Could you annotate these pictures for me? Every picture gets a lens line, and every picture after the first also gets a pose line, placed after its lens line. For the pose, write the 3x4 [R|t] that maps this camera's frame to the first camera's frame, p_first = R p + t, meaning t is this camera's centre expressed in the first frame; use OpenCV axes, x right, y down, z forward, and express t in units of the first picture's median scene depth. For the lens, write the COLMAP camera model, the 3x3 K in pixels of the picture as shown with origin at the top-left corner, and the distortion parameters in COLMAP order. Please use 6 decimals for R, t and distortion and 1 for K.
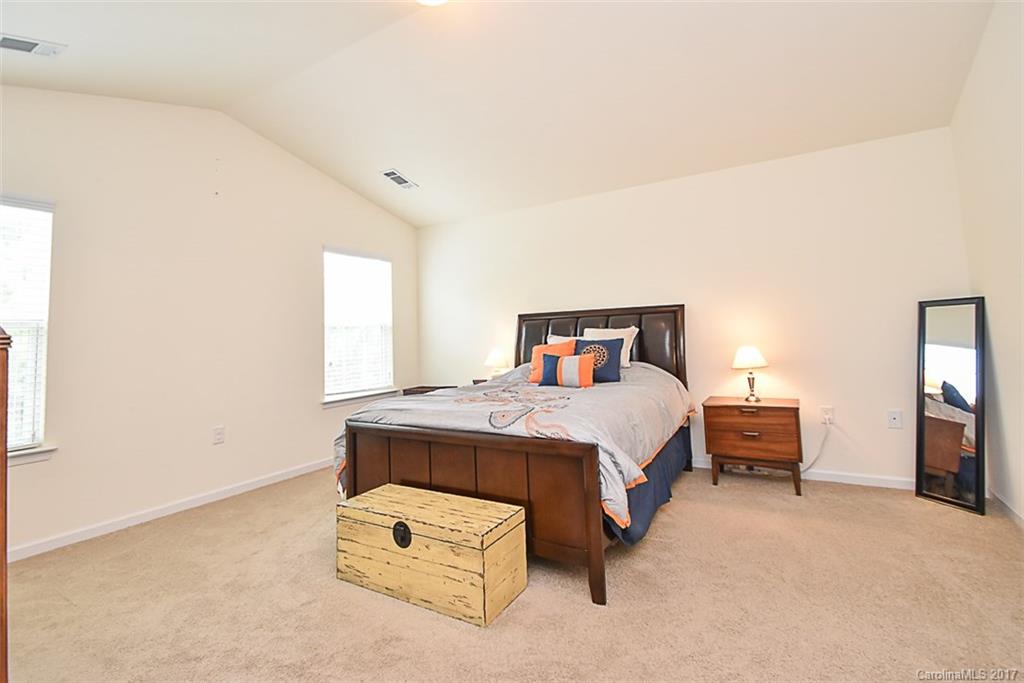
lens RADIAL K [[467.7, 0, 514.1], [0, 467.7, 340.8], [0, 0, 1]] dist [-0.003986, -0.000151]
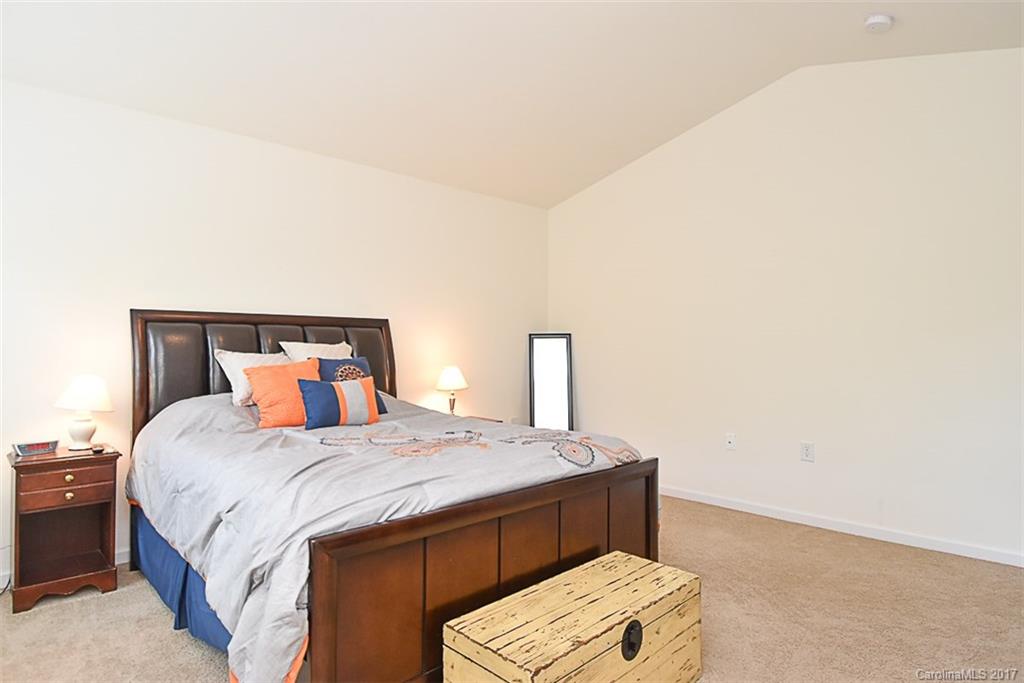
lens RADIAL K [[567.5, 0, 512.4], [0, 567.5, 347.0], [0, 0, 1]] dist [-0.025223, -0.000381]
pose [[0.265852, 0.038830, 0.963231, -0.642788], [-0.000866, 0.999198, -0.040040, 0.016762], [-0.964013, 0.009810, 0.265672, 0.564519]]
